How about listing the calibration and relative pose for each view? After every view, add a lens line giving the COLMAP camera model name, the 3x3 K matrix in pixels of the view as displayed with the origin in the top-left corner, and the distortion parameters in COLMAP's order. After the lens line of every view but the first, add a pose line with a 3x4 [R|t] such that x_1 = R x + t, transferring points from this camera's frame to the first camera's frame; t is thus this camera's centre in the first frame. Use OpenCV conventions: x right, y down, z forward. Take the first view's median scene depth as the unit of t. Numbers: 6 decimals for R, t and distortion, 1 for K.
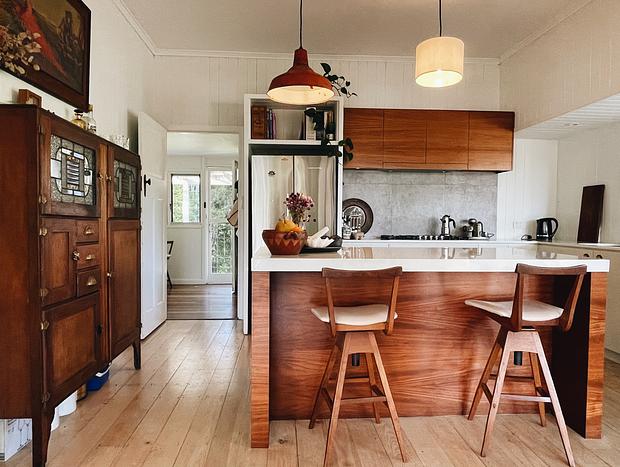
lens RADIAL K [[413.4, 0, 307.4], [0, 413.4, 237.5], [0, 0, 1]] dist [0.008769, 0.000547]
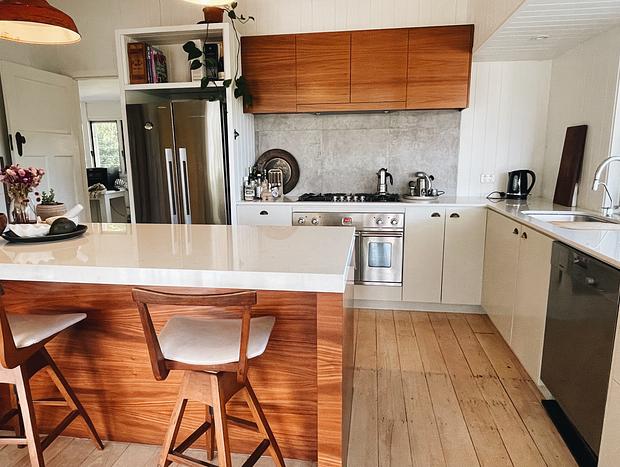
lens RADIAL K [[413.4, 0, 312.5], [0, 413.4, 233.5], [0, 0, 1]] dist [0.008769, 0.000547]
pose [[0.977833, 0.021213, -0.208309, 0.367376], [0.009098, 0.989611, 0.143481, -0.044716], [0.209188, -0.142196, 0.967482, 0.176700]]
